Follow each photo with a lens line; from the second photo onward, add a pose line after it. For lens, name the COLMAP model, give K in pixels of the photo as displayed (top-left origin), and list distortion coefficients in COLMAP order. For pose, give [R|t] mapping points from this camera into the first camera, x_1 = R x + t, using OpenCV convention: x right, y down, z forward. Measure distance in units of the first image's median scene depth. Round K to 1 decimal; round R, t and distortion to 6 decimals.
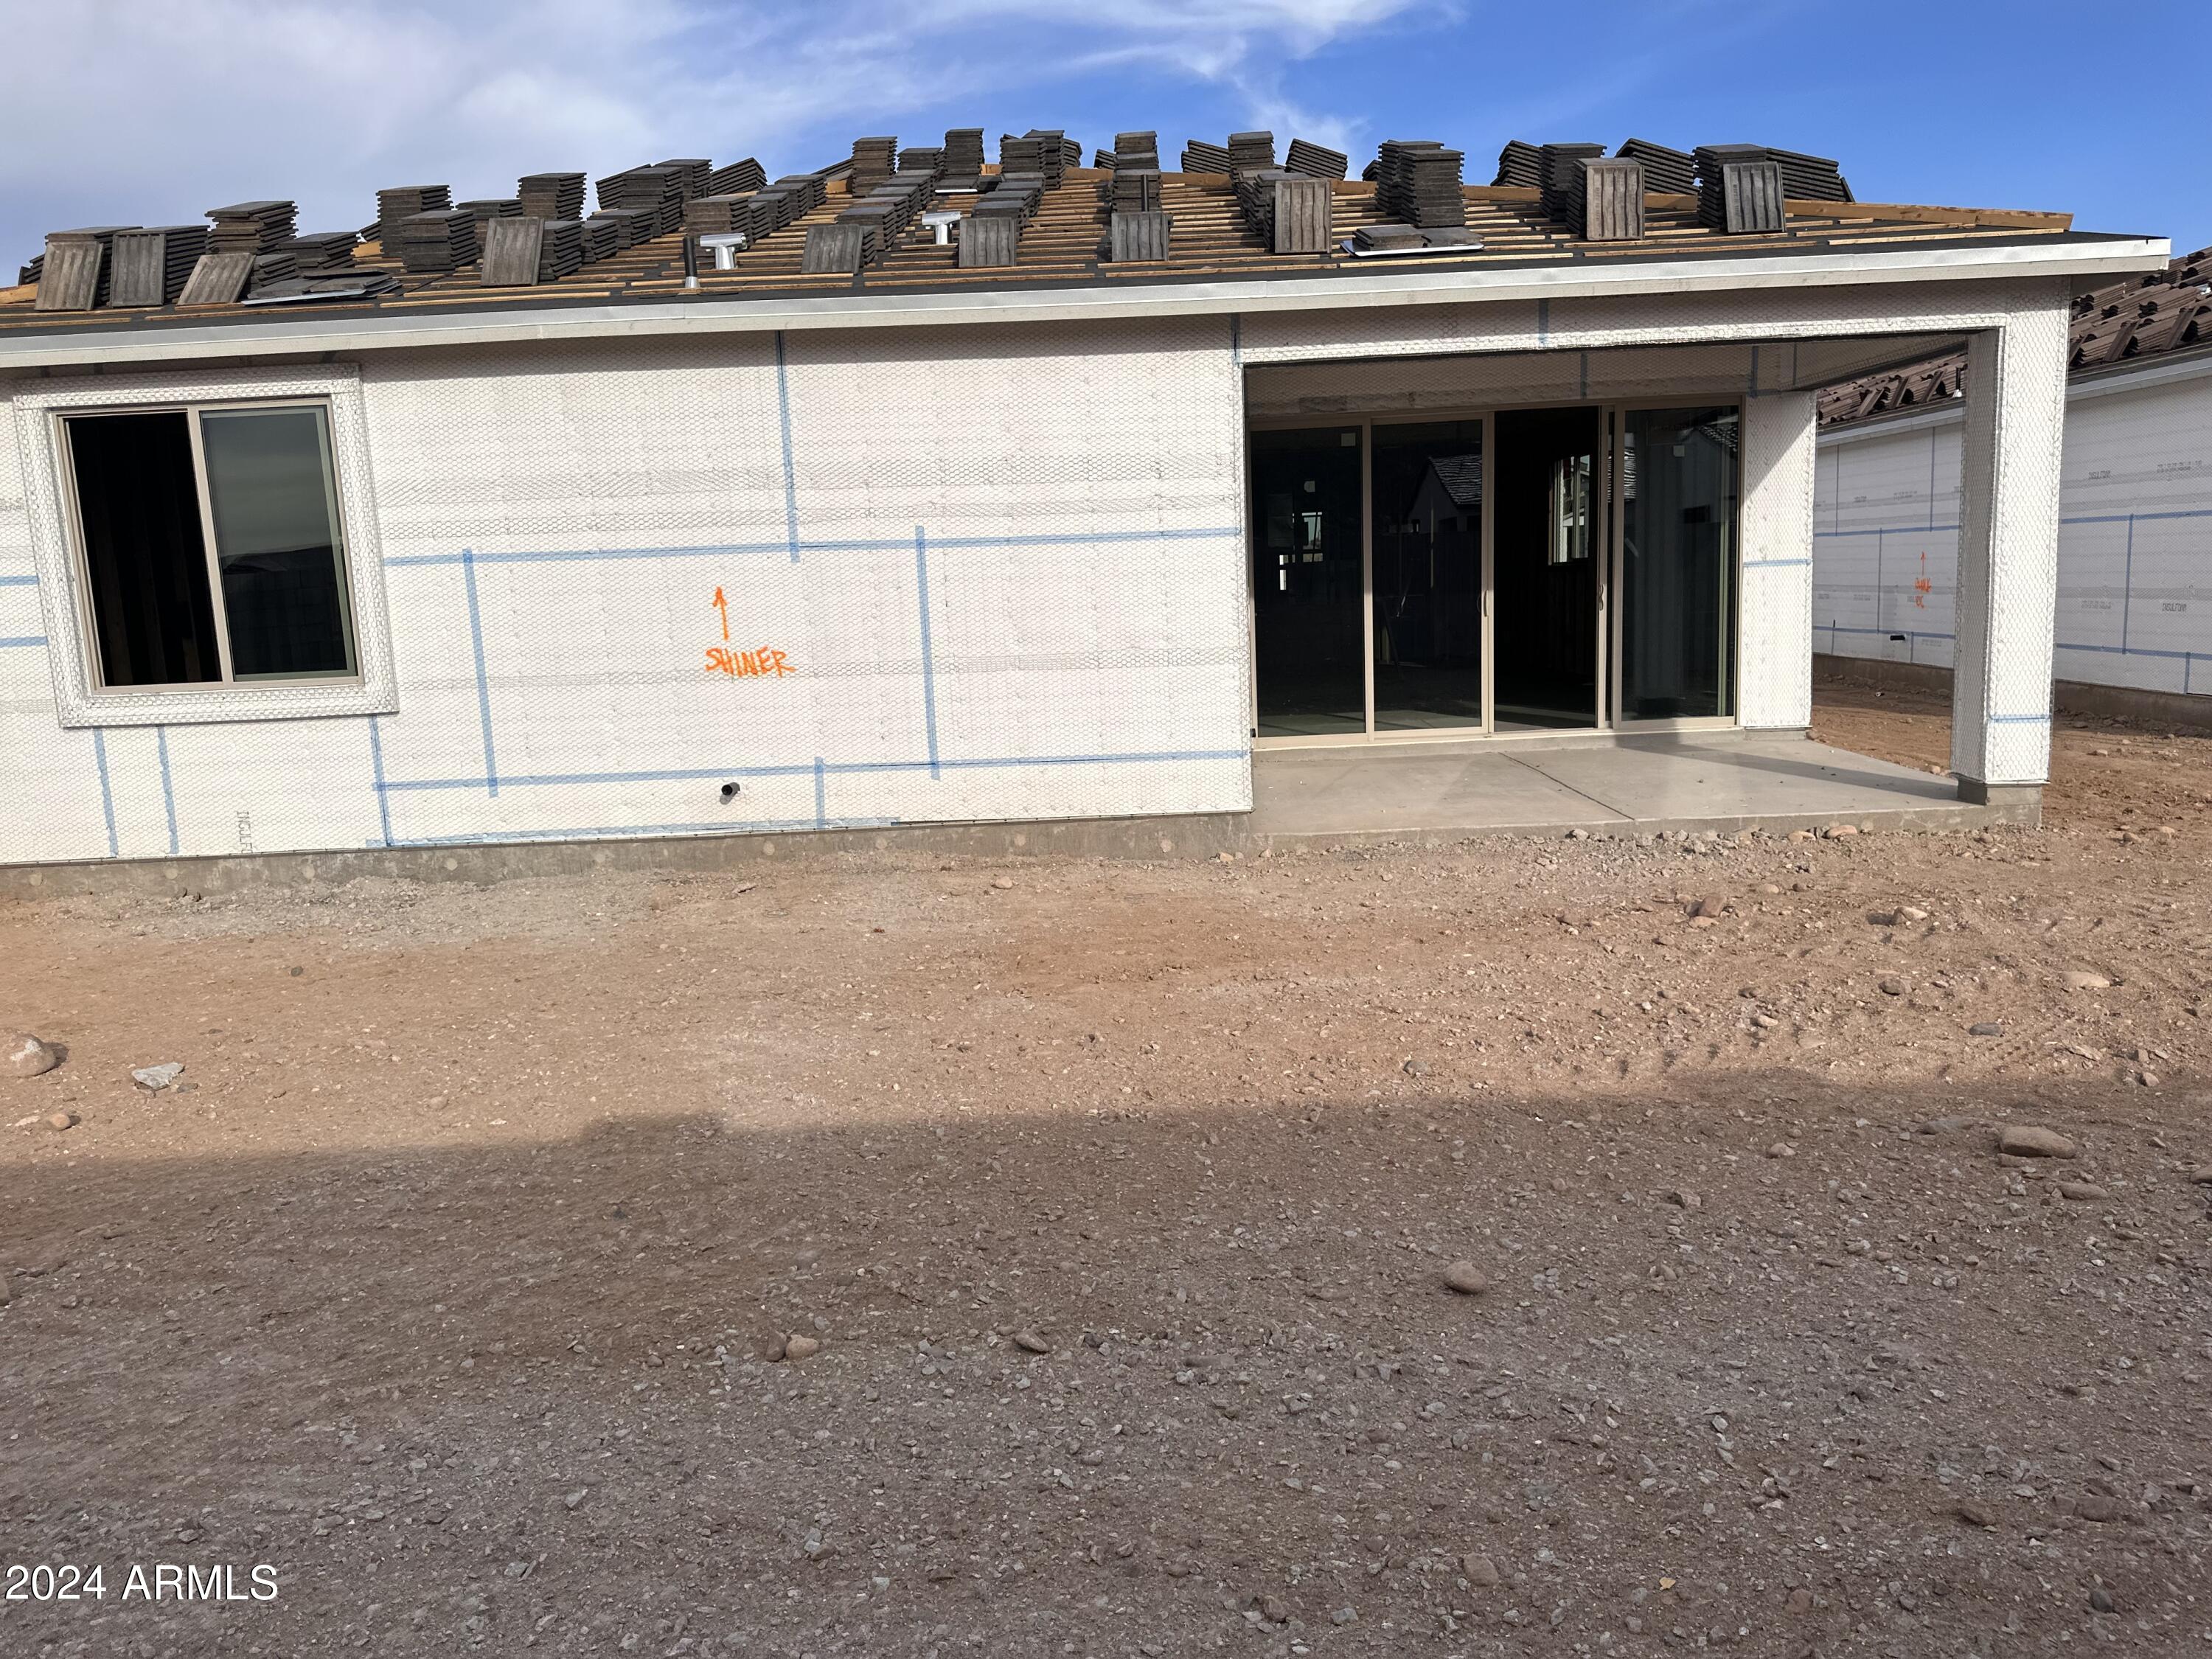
lens RADIAL K [[1341.6, 0, 1101.7], [0, 1341.6, 837.5], [0, 0, 1]] dist [0.000046, -0.041912]
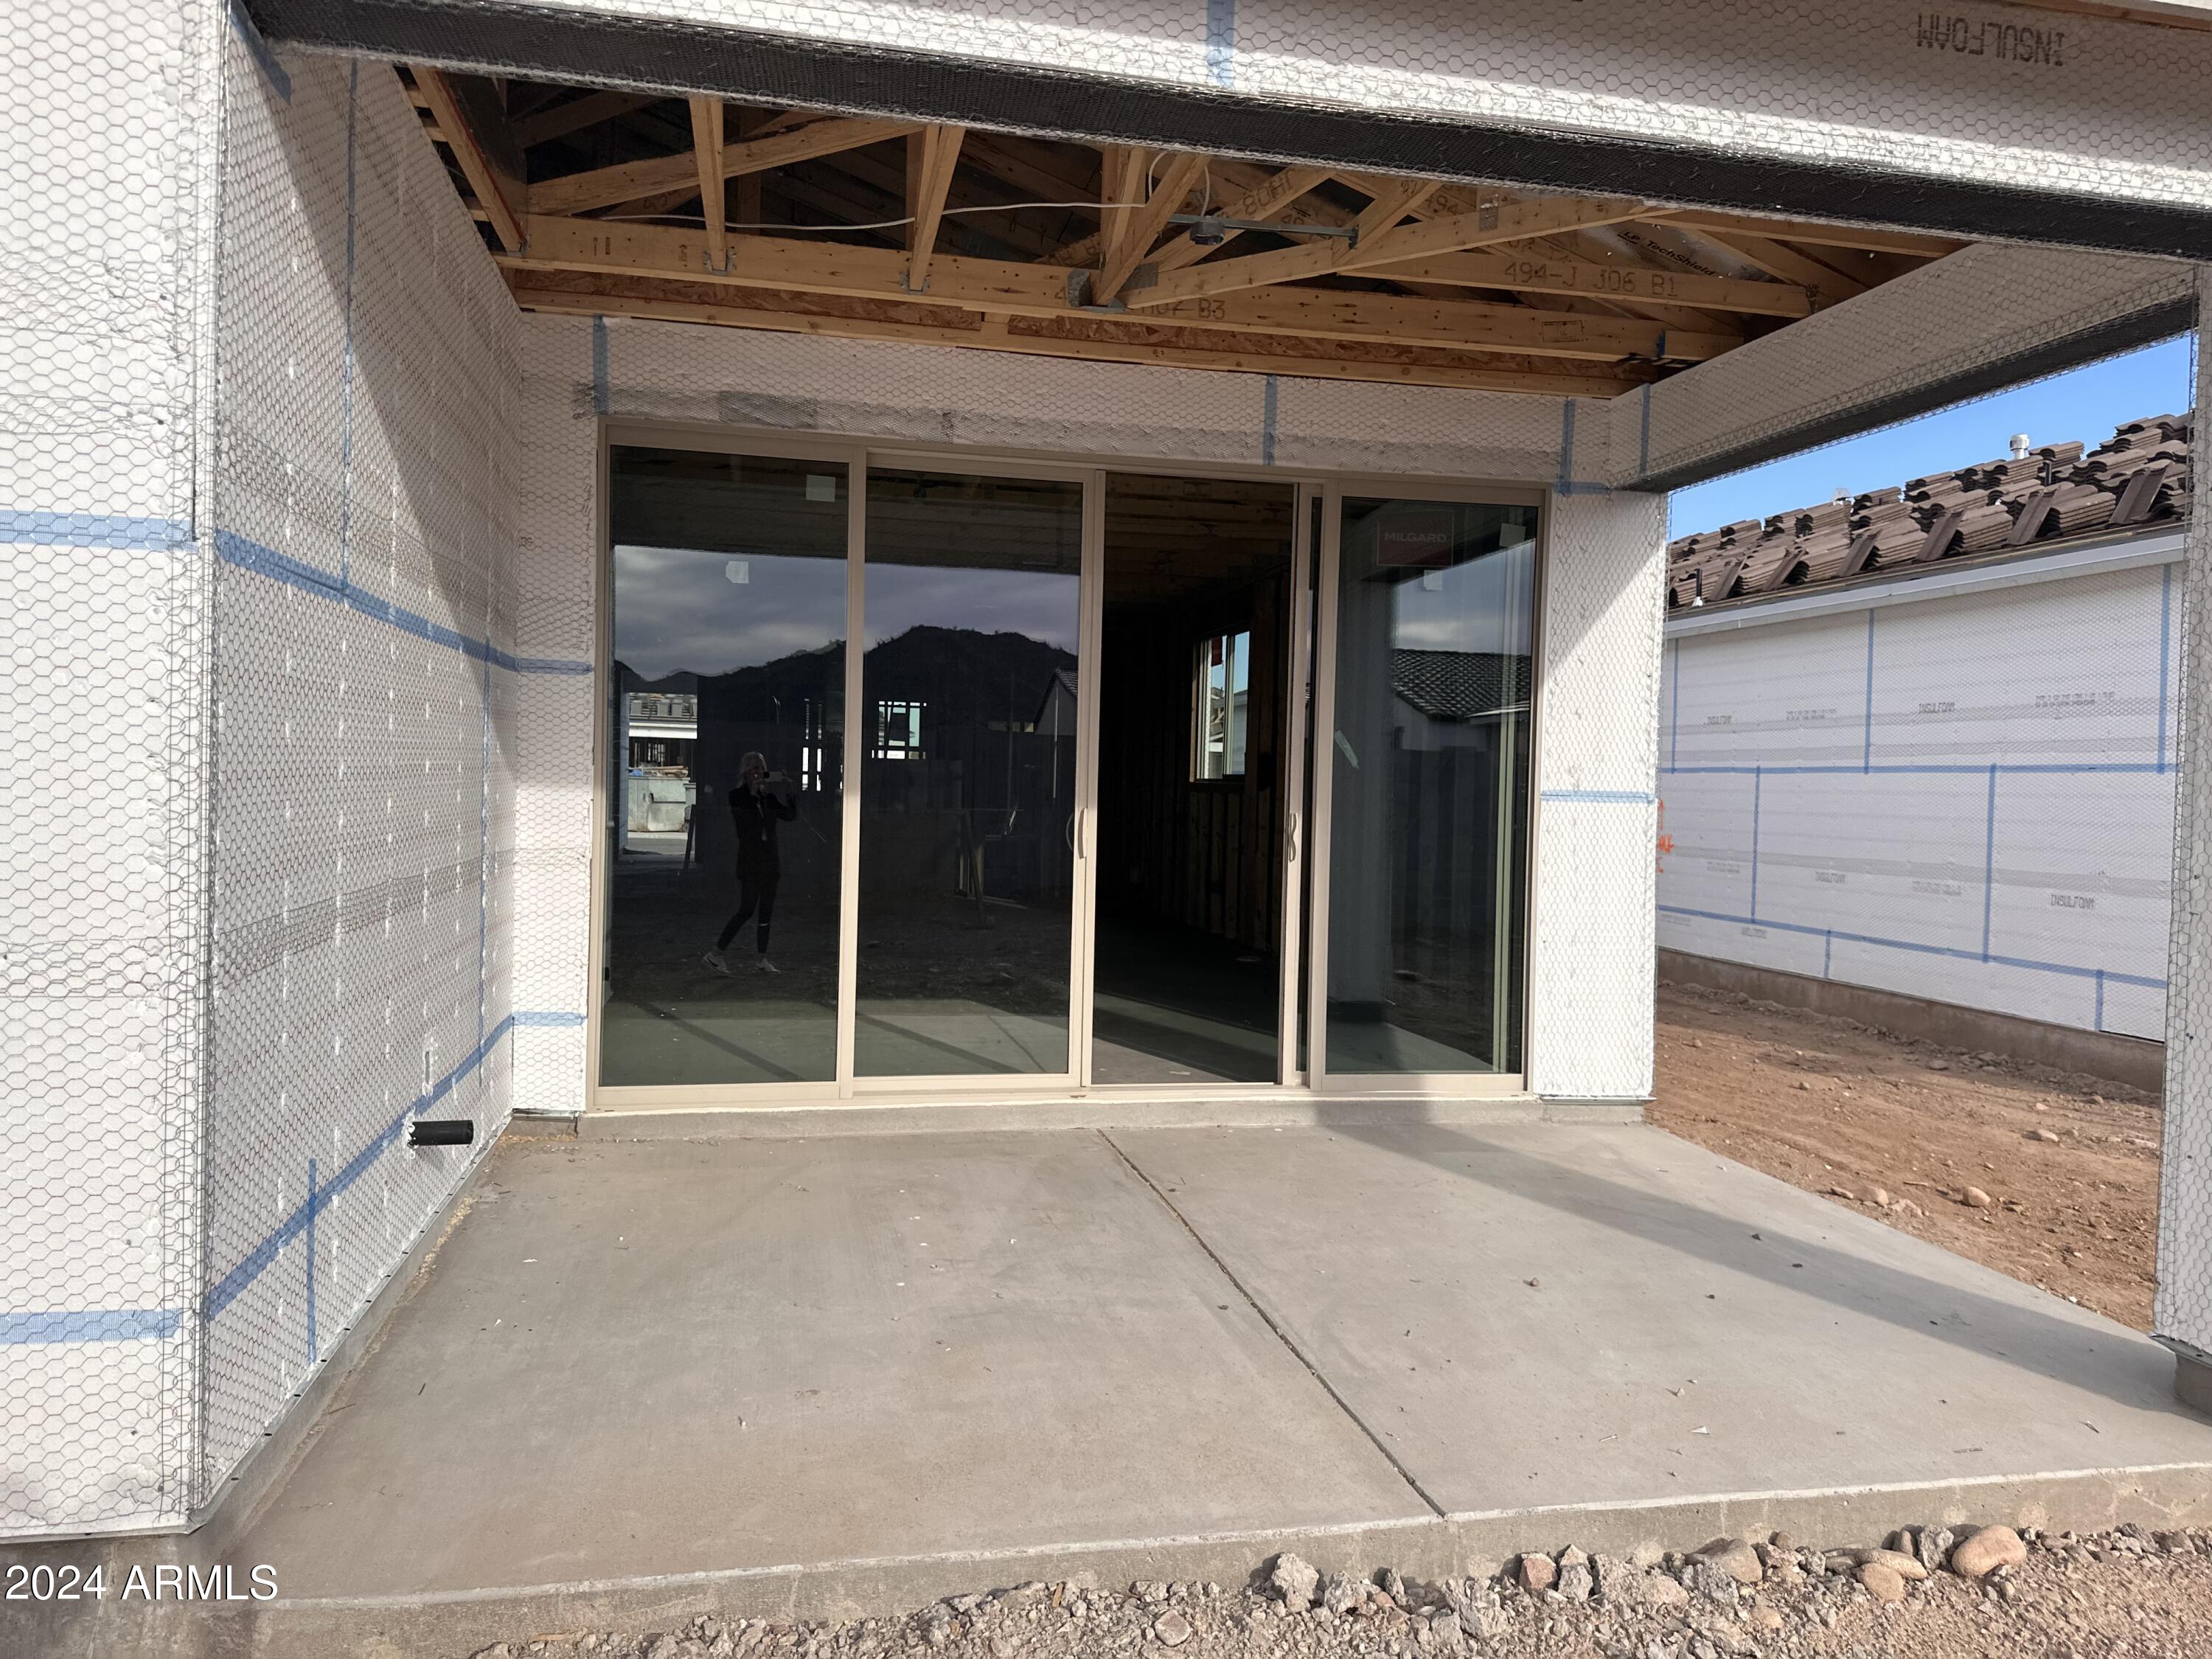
lens RADIAL K [[1542.7, 0, 1107.8], [0, 1542.7, 878.0], [0, 0, 1]] dist [-0.006931, -0.114736]
pose [[0.961726, 0.059882, 0.267390, 0.143517], [-0.025062, 0.990961, -0.131785, -0.082877], [-0.272865, 0.120040, 0.954534, 0.448640]]
